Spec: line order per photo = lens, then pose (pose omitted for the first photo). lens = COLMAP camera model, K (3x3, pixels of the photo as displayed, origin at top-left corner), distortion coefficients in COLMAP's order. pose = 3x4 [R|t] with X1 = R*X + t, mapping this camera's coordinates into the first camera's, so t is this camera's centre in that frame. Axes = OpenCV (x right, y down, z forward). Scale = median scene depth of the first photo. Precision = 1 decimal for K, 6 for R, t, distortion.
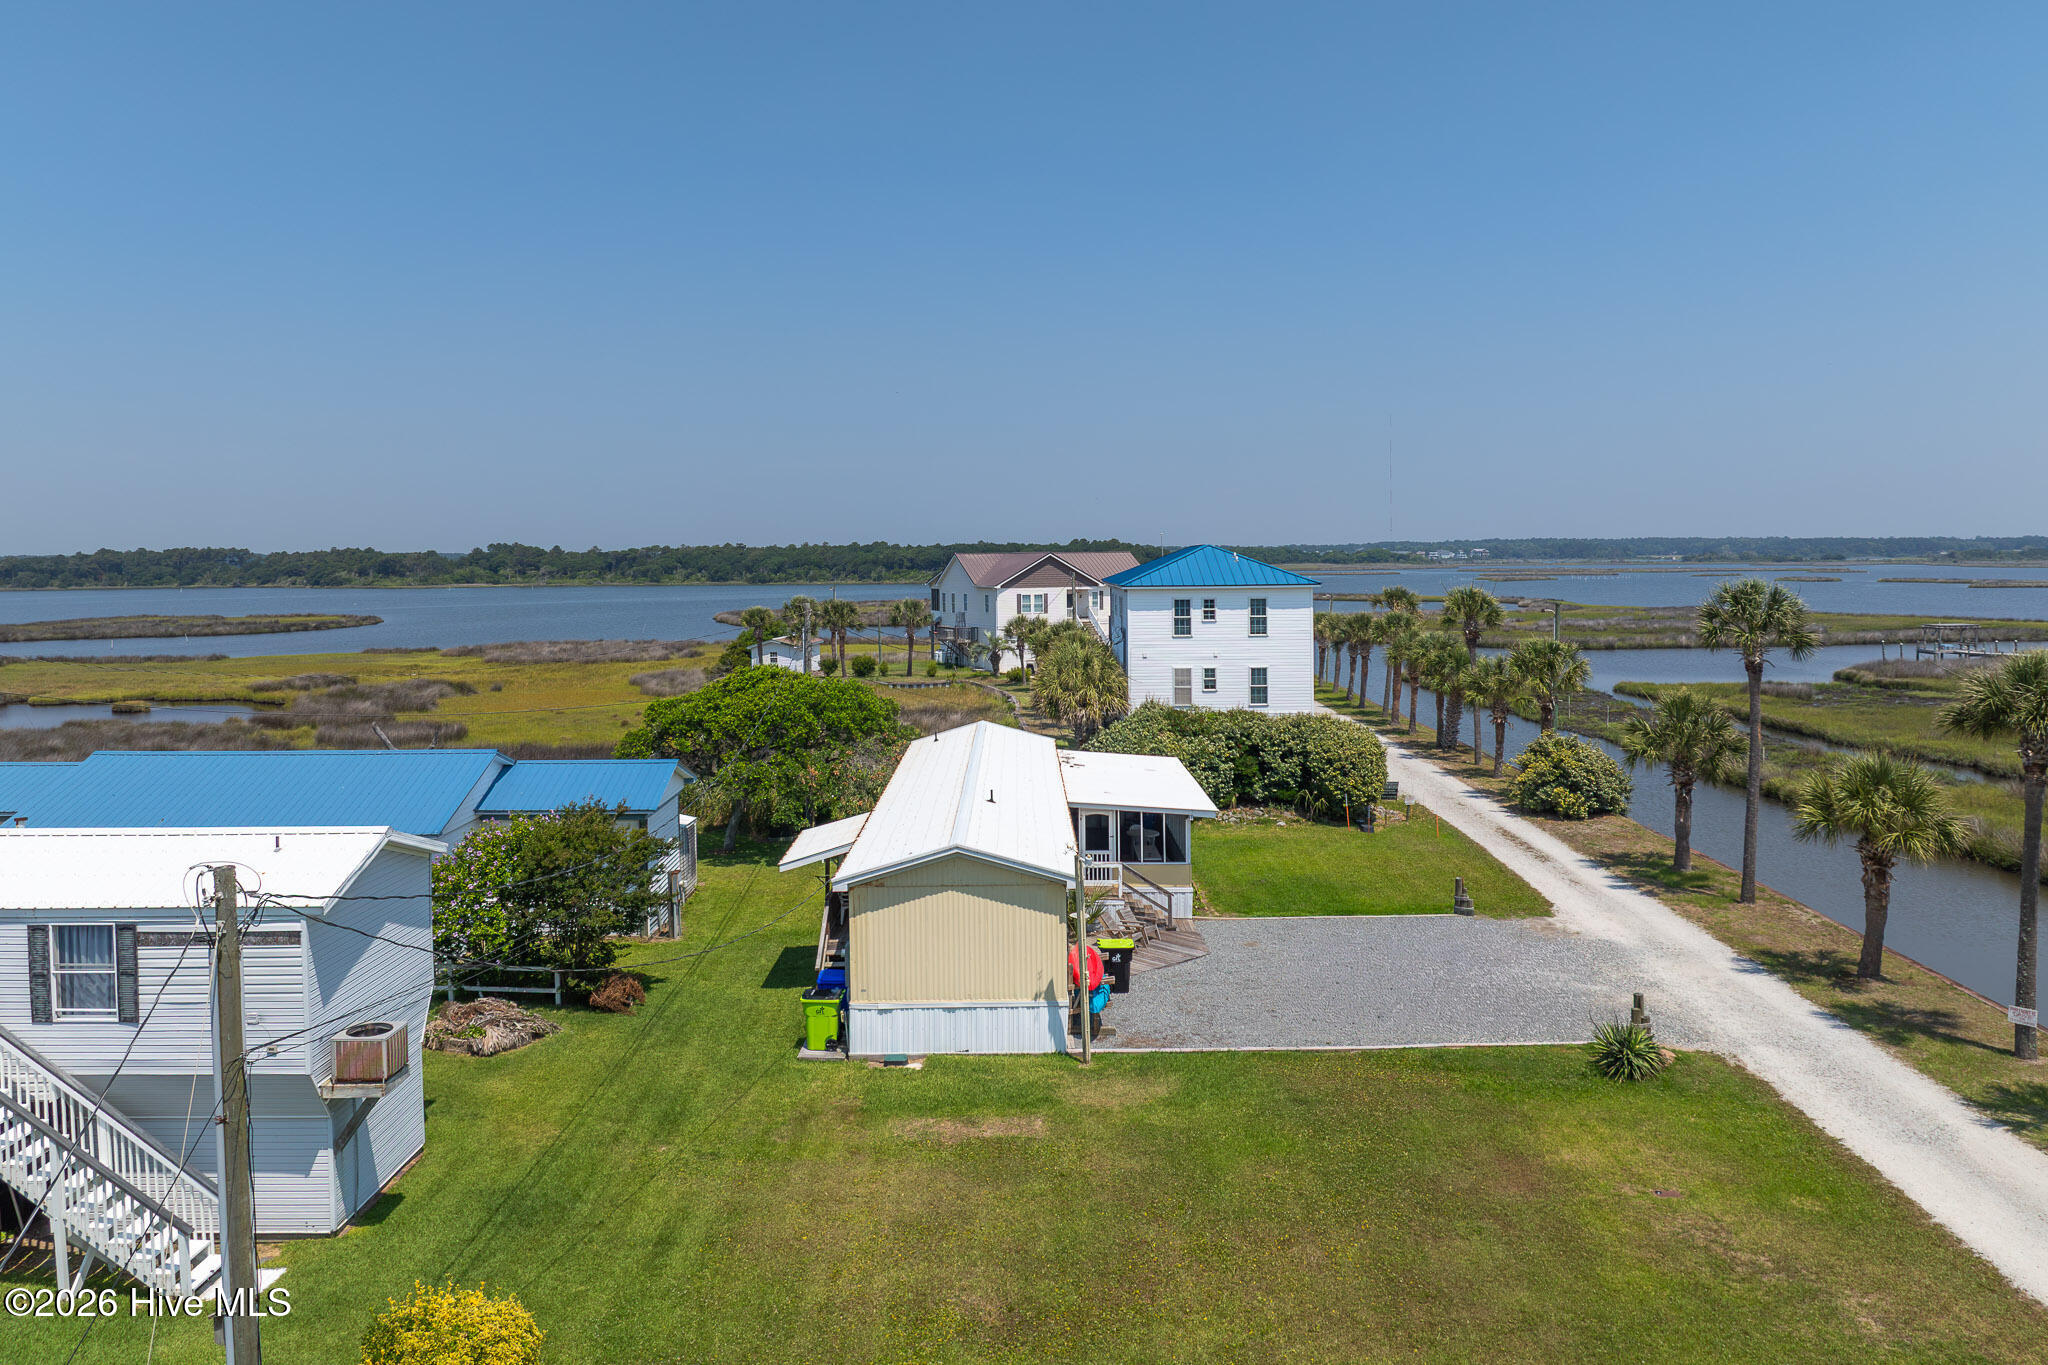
lens RADIAL K [[1447.8, 0, 1032.1], [0, 1447.8, 585.0], [0, 0, 1]] dist [-0.044185, 0.011759]
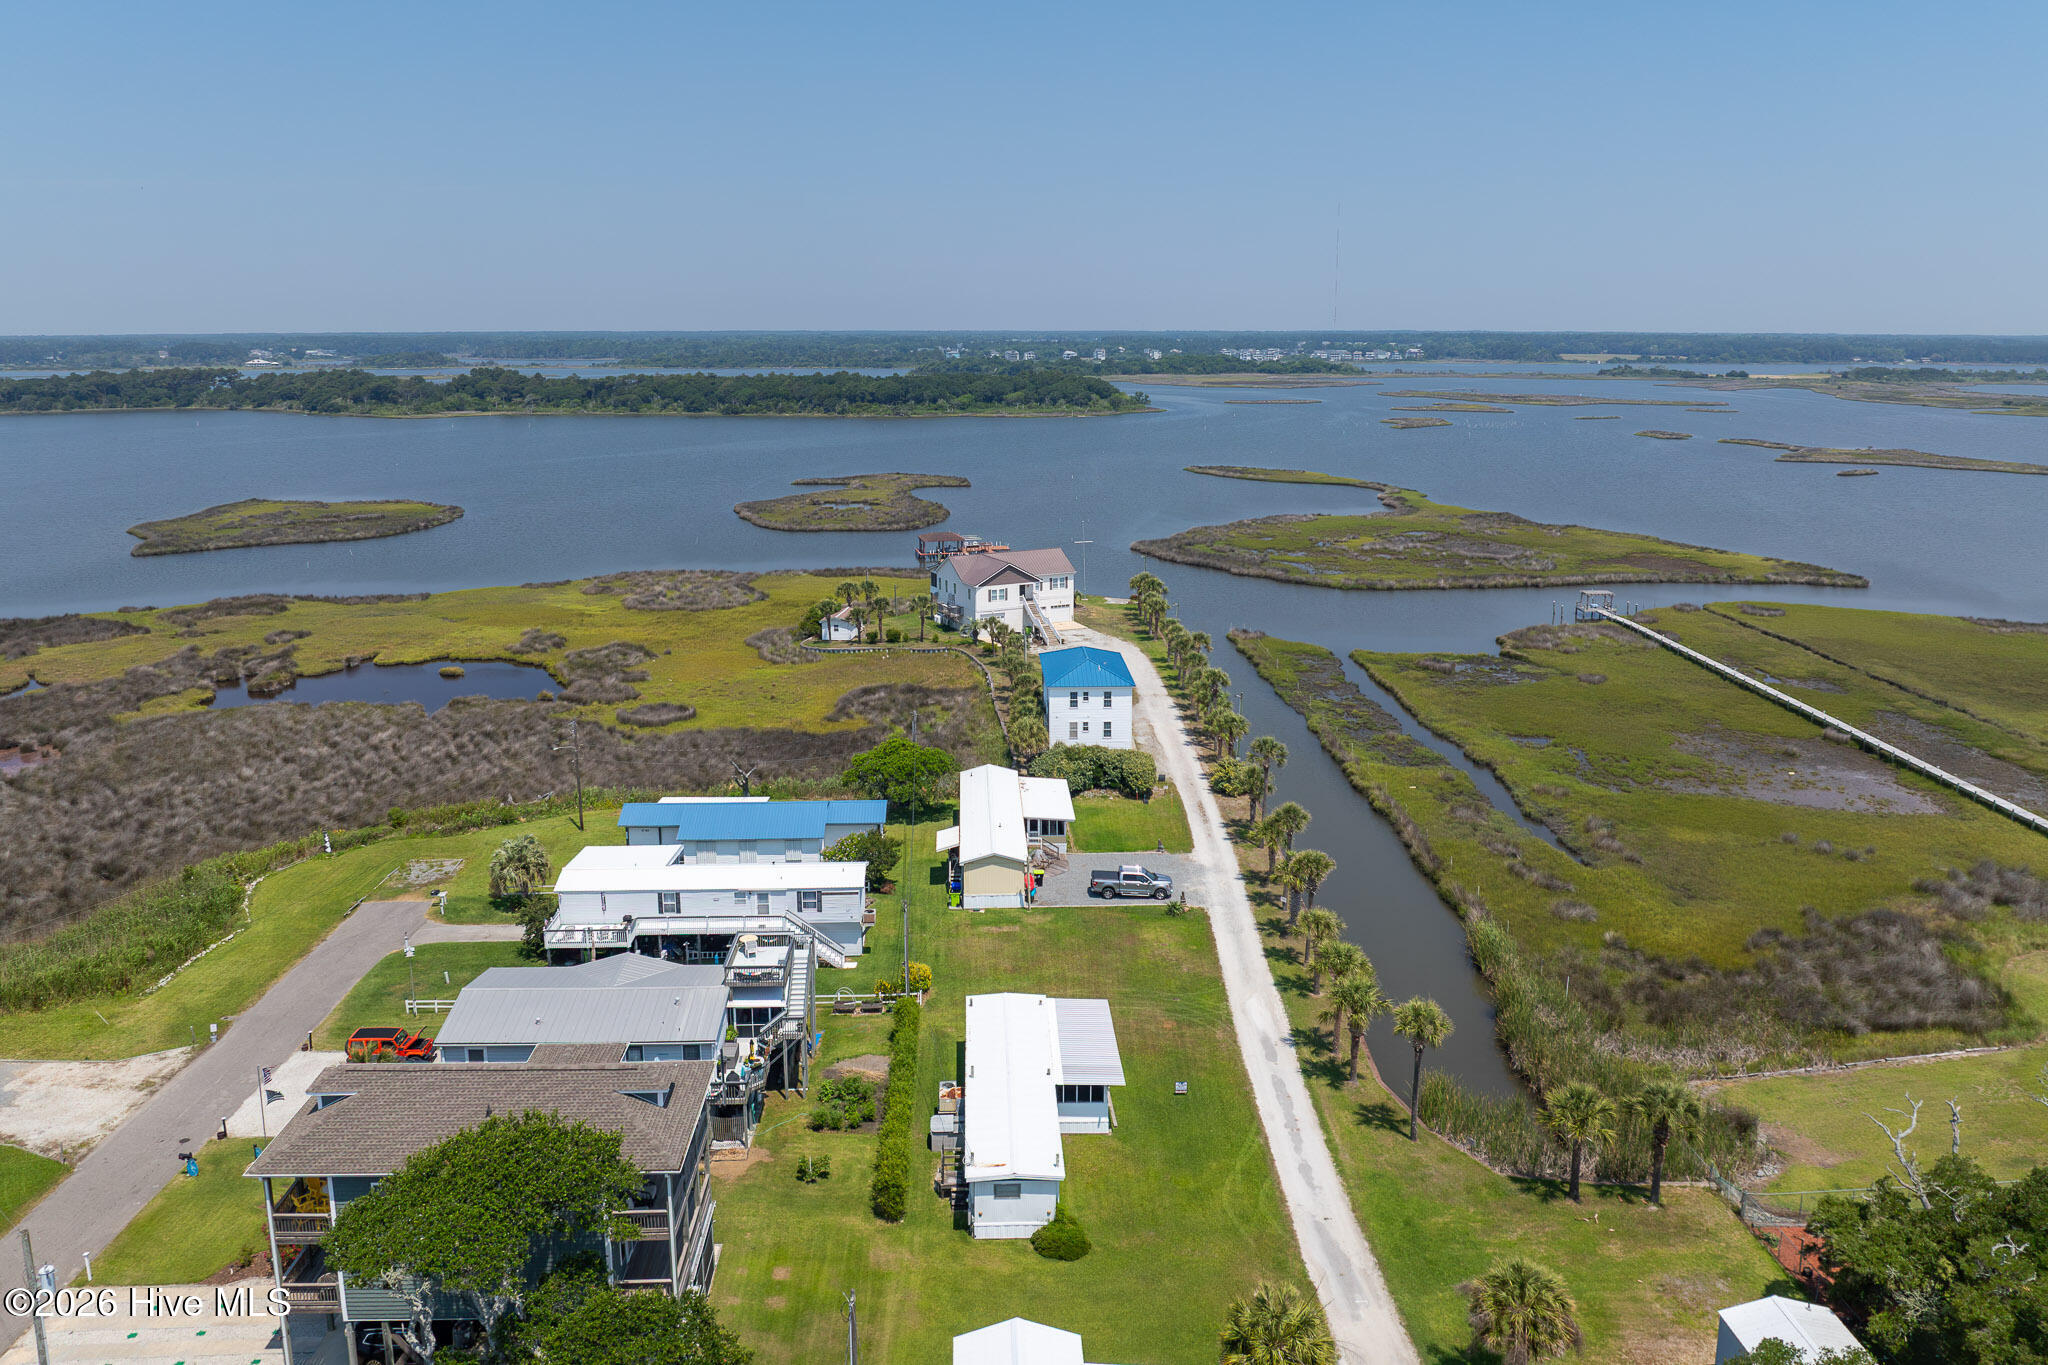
lens RADIAL K [[1447.8, 0, 1025.6], [0, 1447.8, 618.8], [0, 0, 1]] dist [-0.044185, 0.011759]
pose [[0.999438, 0.002119, 0.033461, -0.050822], [-0.008018, 0.984152, 0.177147, -0.551104], [-0.032556, -0.177315, 0.983615, -1.303518]]
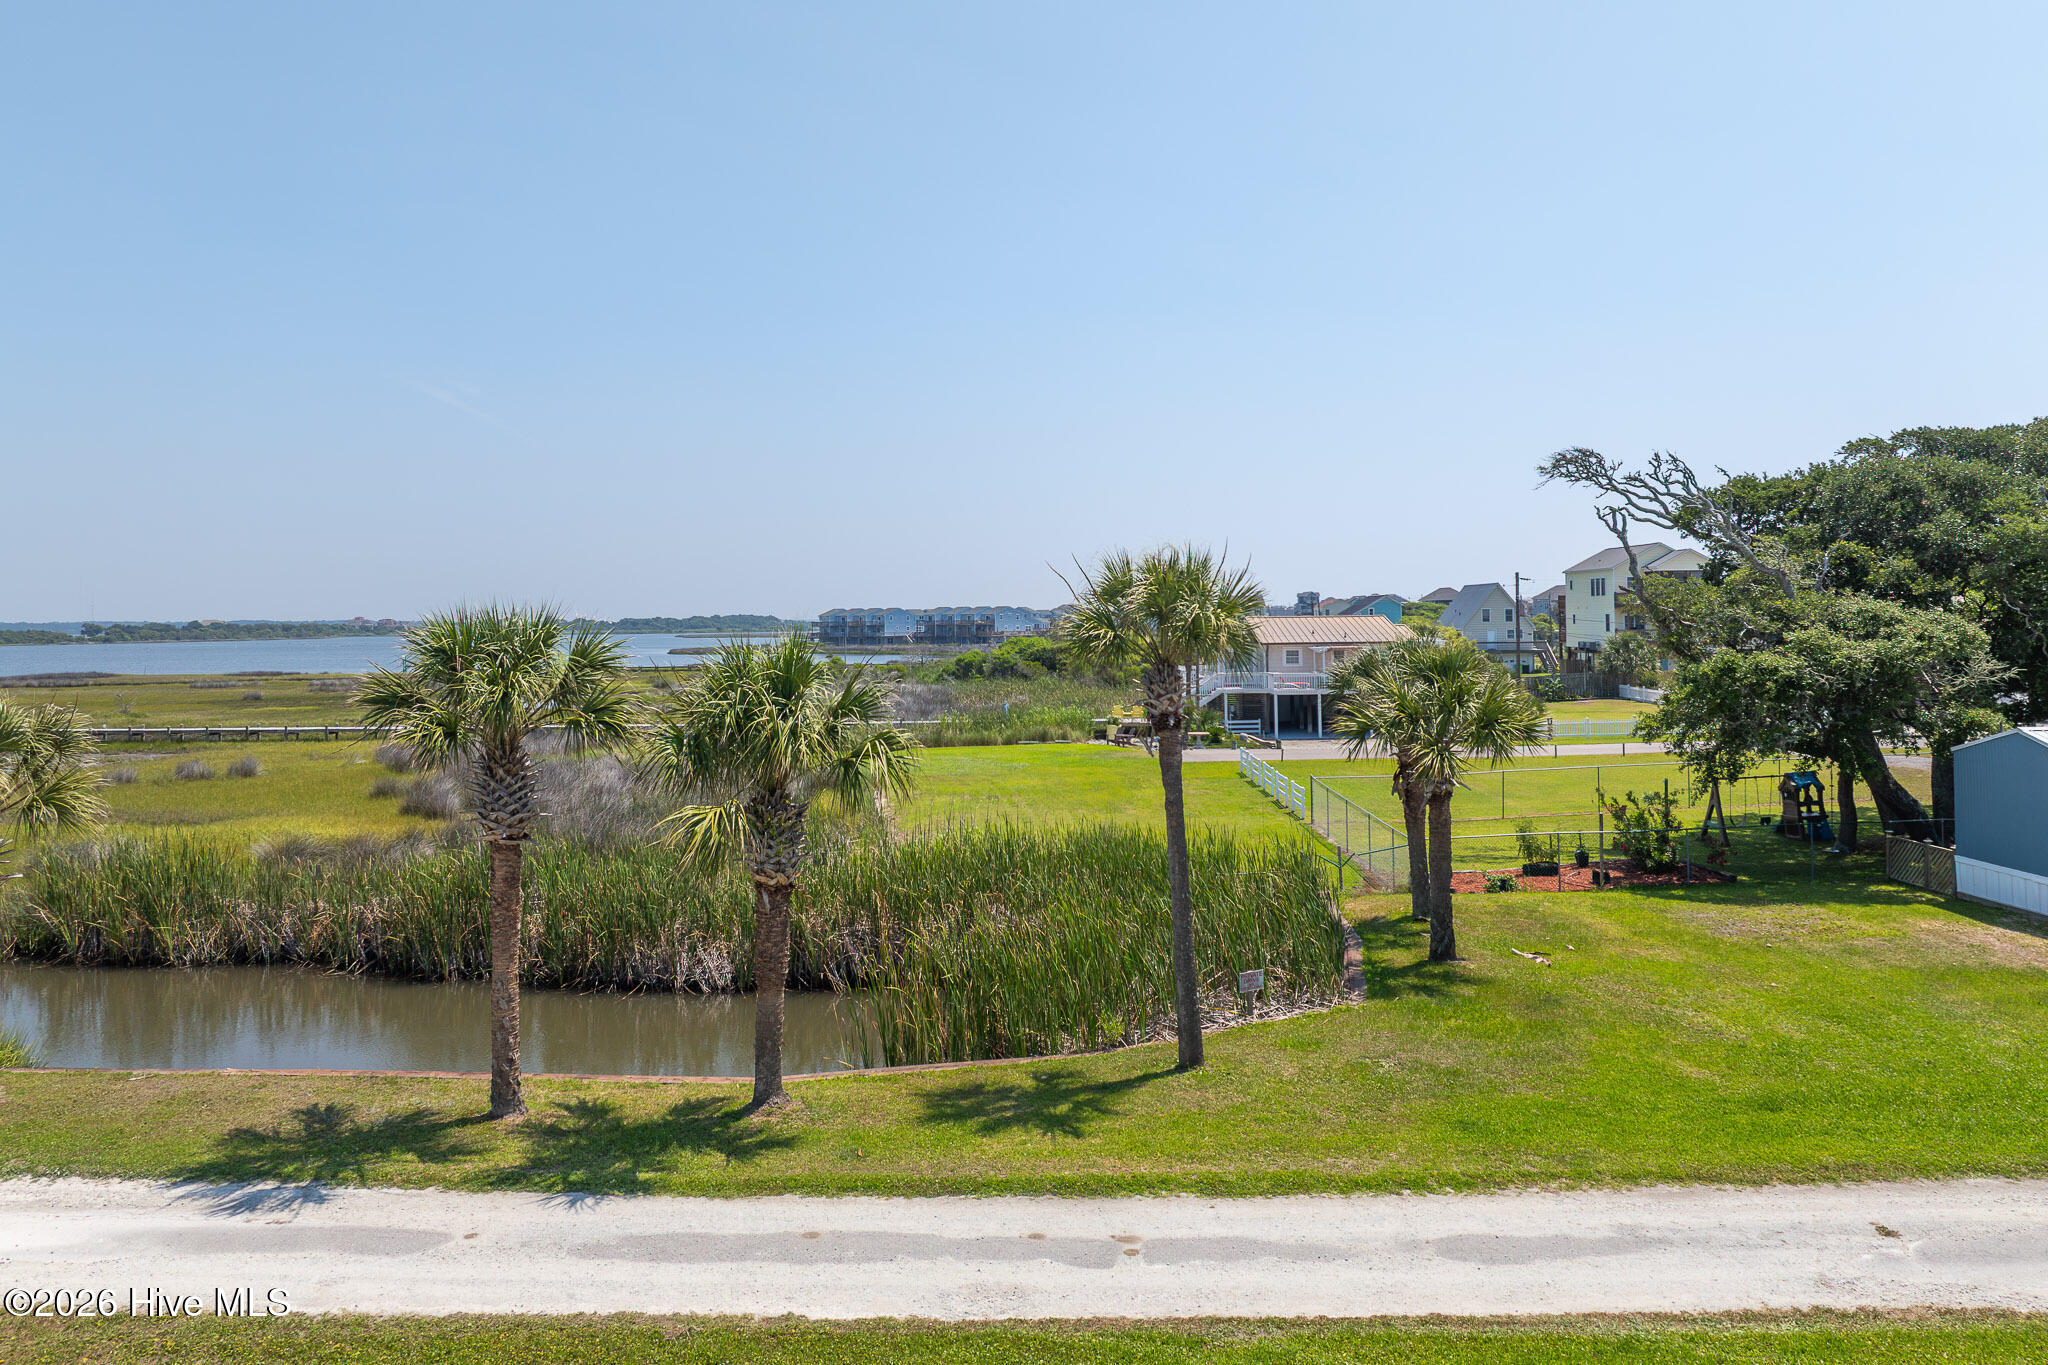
lens RADIAL K [[1447.8, 0, 1030.5], [0, 1447.8, 590.3], [0, 0, 1]] dist [-0.044185, 0.011759]
pose [[-0.003473, 0.030976, 0.999514, -0.021682], [0.030232, 0.999067, -0.030857, 0.065023], [-0.999537, 0.030110, -0.004407, -0.008134]]
